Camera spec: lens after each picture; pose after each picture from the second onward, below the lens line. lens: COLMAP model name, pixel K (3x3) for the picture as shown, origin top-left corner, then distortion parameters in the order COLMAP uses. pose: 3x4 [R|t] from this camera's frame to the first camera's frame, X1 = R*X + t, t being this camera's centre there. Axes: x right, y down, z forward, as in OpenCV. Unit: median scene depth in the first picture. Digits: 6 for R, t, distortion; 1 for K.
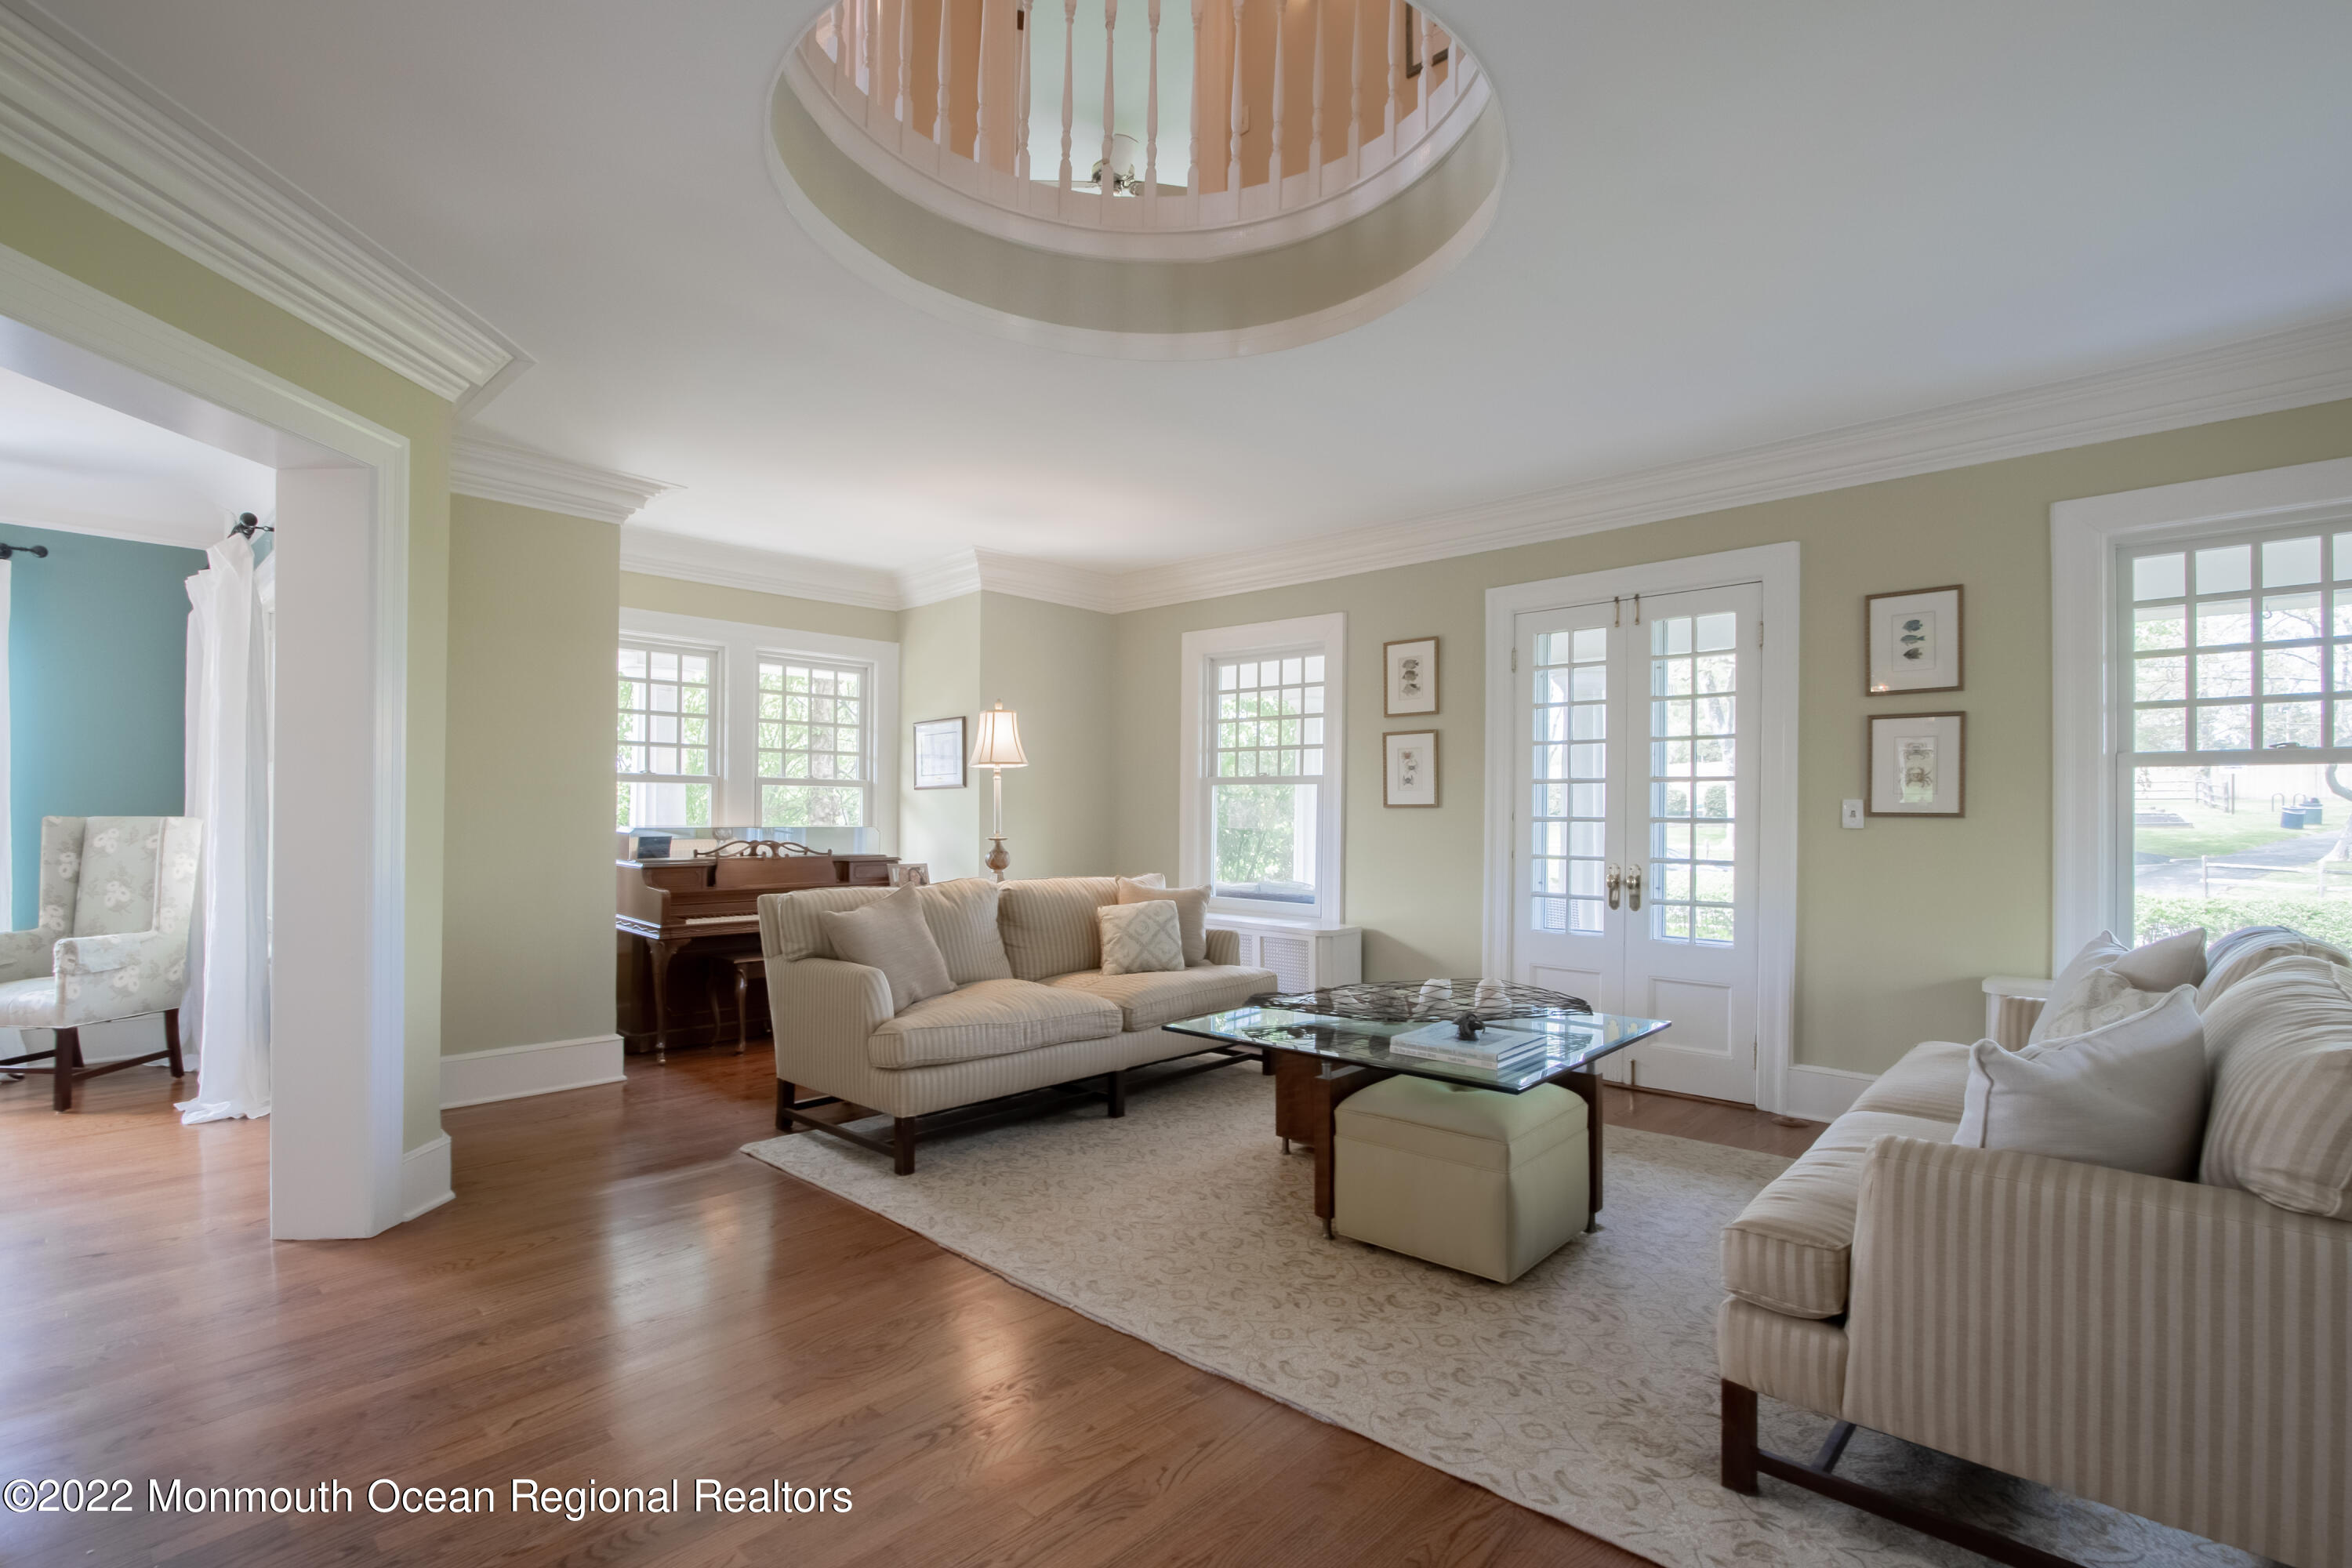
lens RADIAL K [[1103.4, 0, 1173.7], [0, 1103.4, 809.6], [0, 0, 1]] dist [-0.025294, 0.000673]
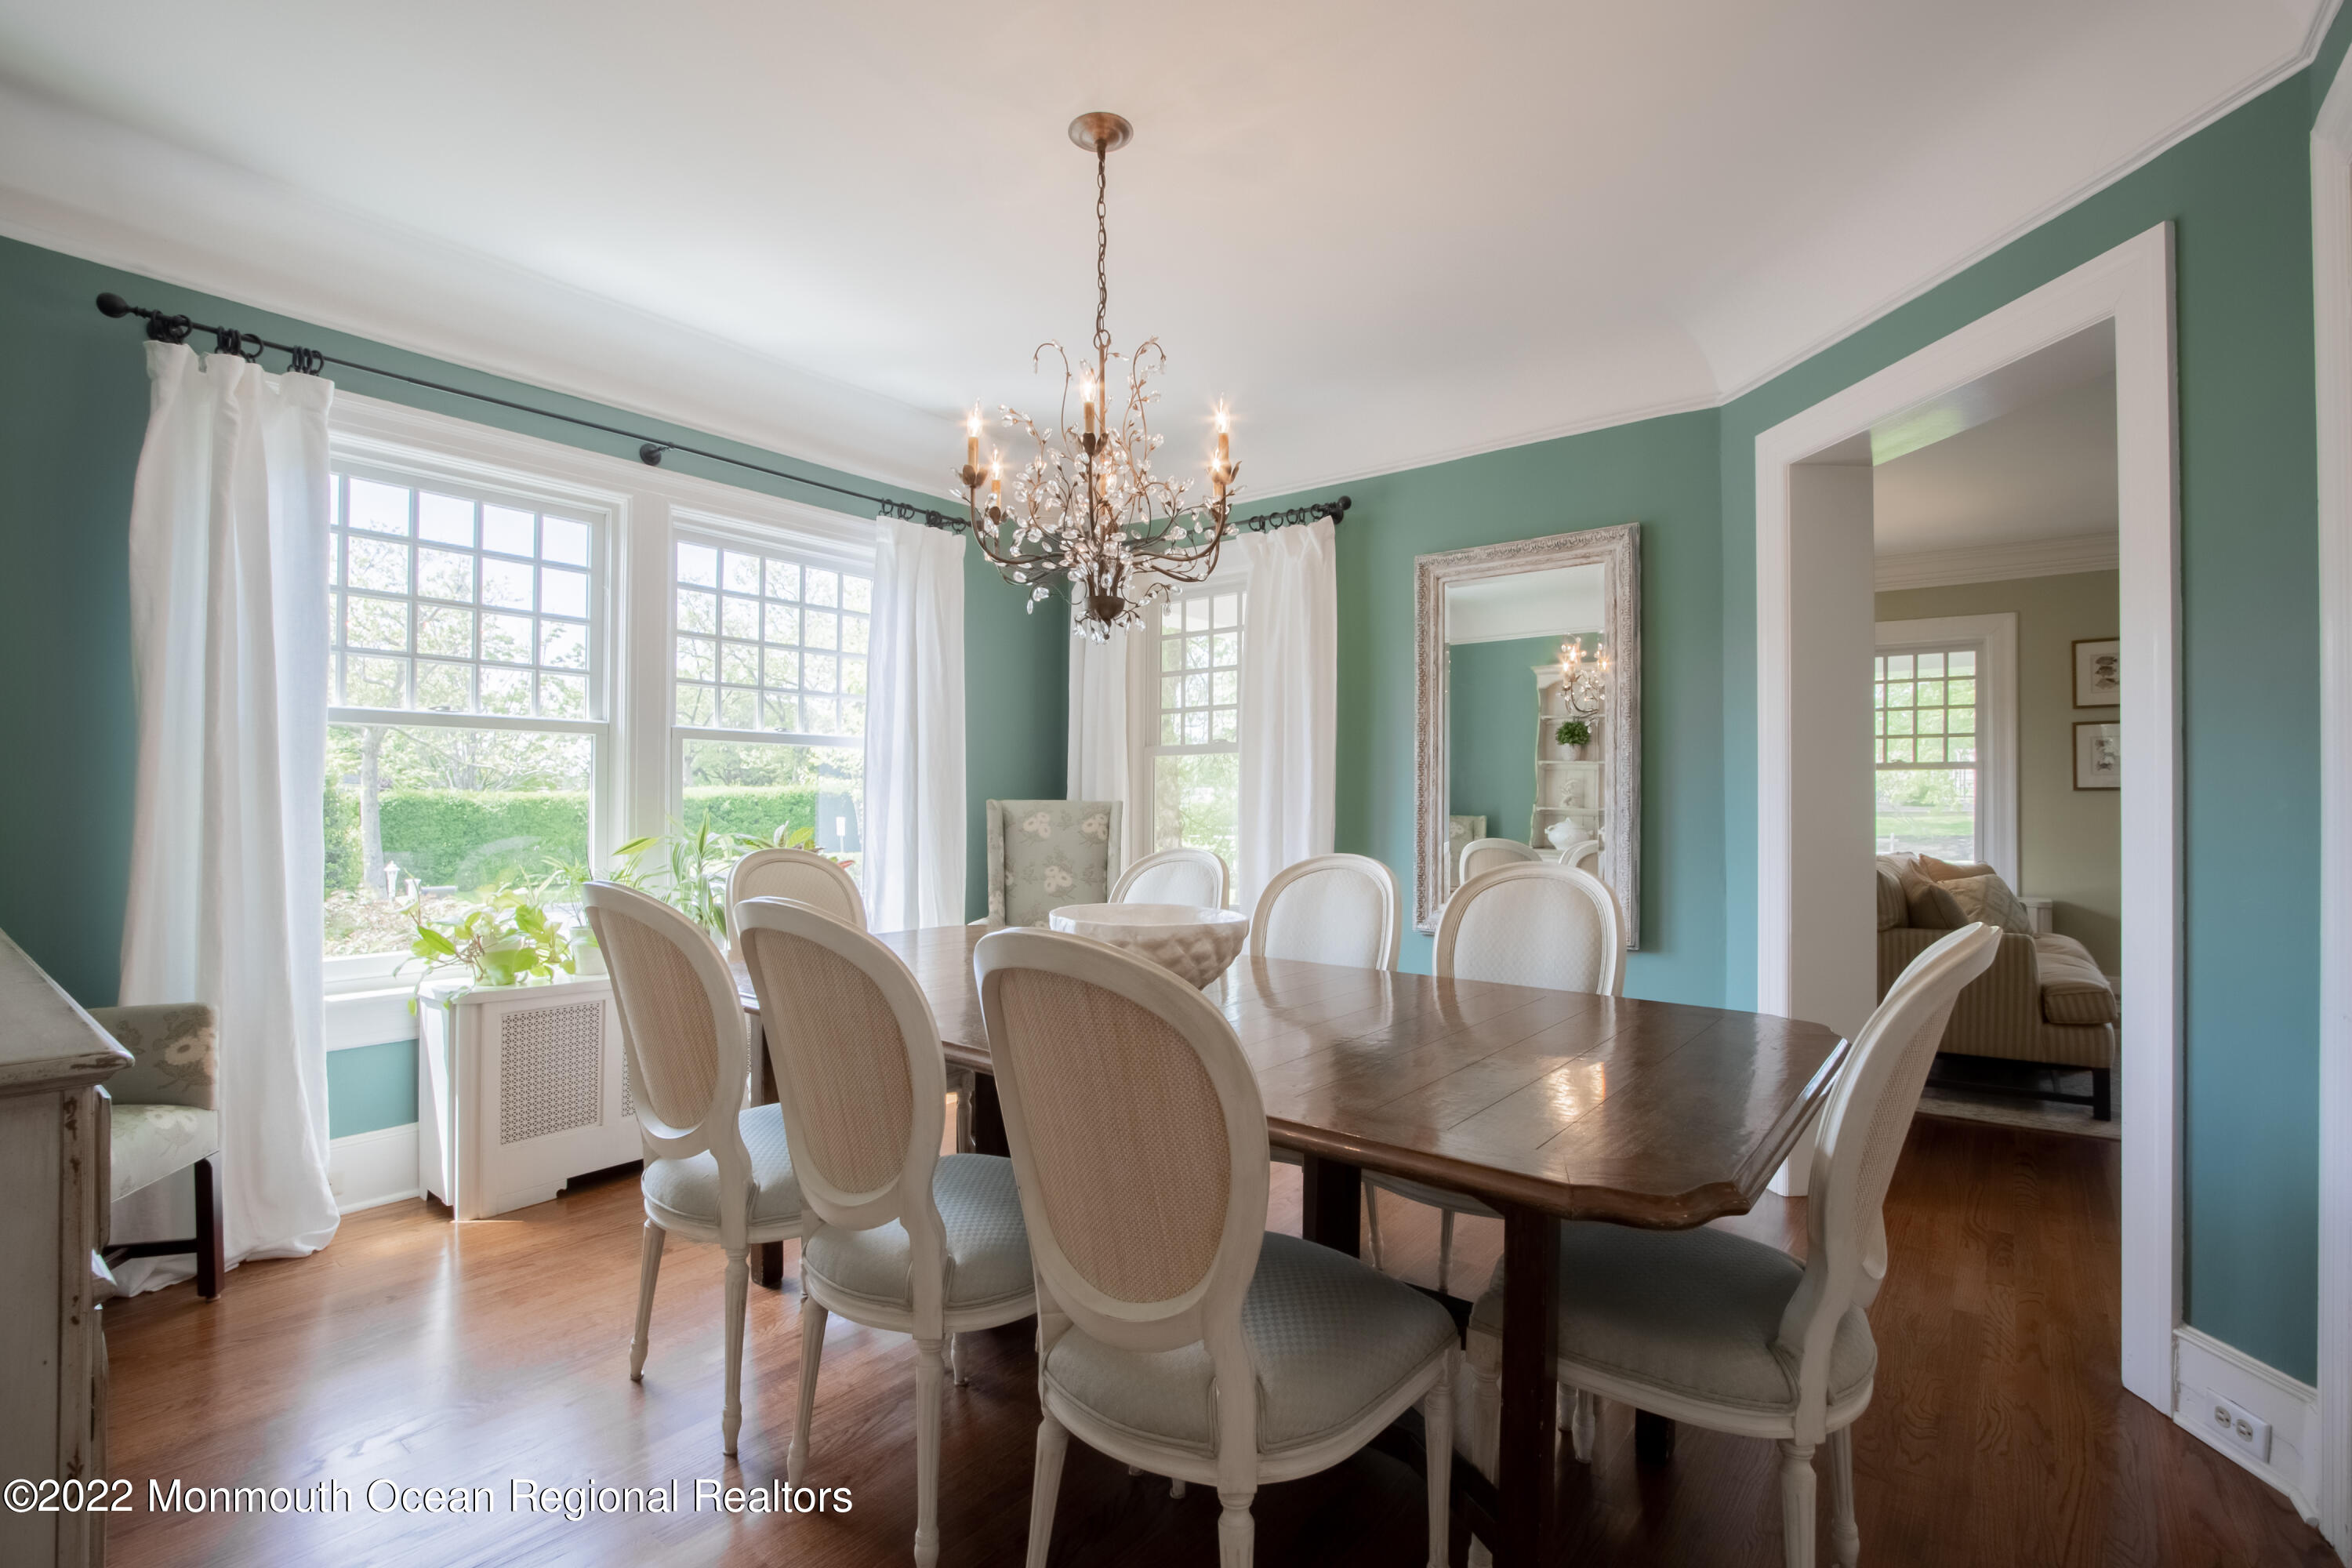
lens RADIAL K [[1080.4, 0, 1167.9], [0, 1080.4, 796.1], [0, 0, 1]] dist [-0.029289, 0.010695]
pose [[0.997008, -0.002156, 0.077266, -0.960433], [0.002597, 0.999981, -0.005611, 0.008924], [-0.077253, 0.005795, 0.996995, 0.012383]]
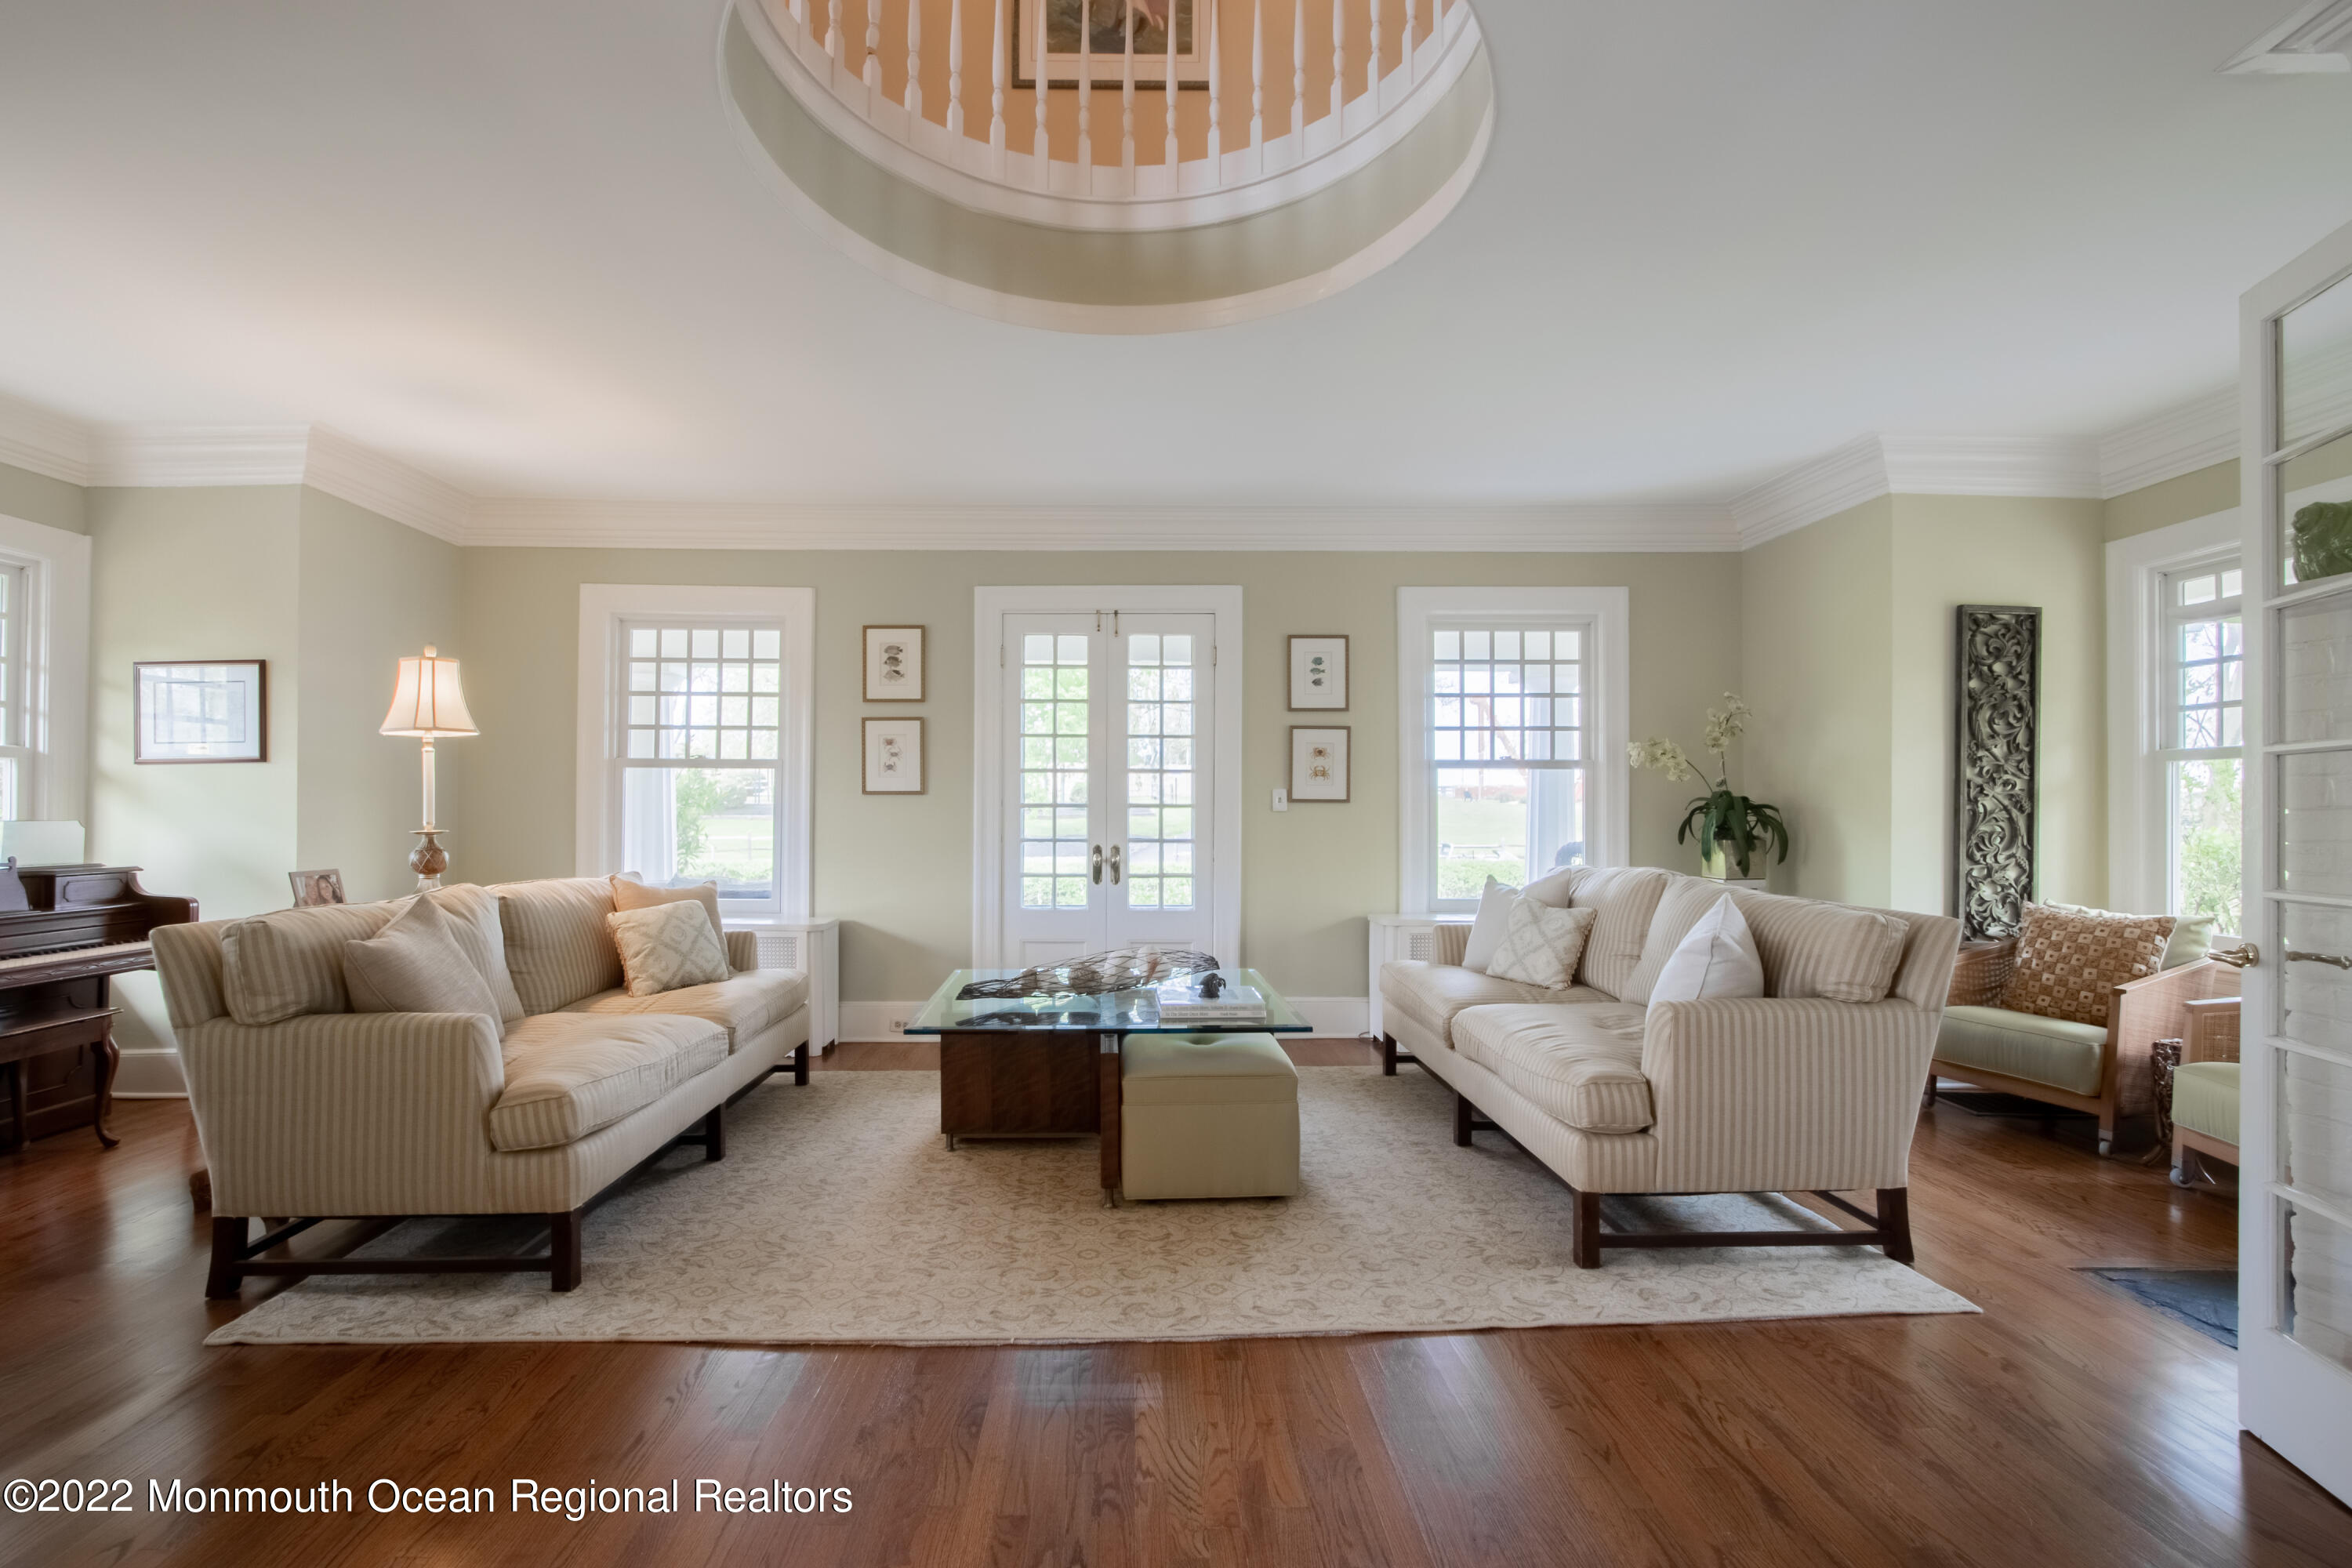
lens RADIAL K [[1080.4, 0, 1167.9], [0, 1080.4, 796.1], [0, 0, 1]] dist [-0.029289, 0.010695]
pose [[0.702467, 0.005846, 0.711692, -0.360037], [-0.000528, 0.999970, -0.007693, 0.008448], [-0.711716, 0.005028, 0.702449, 0.167596]]
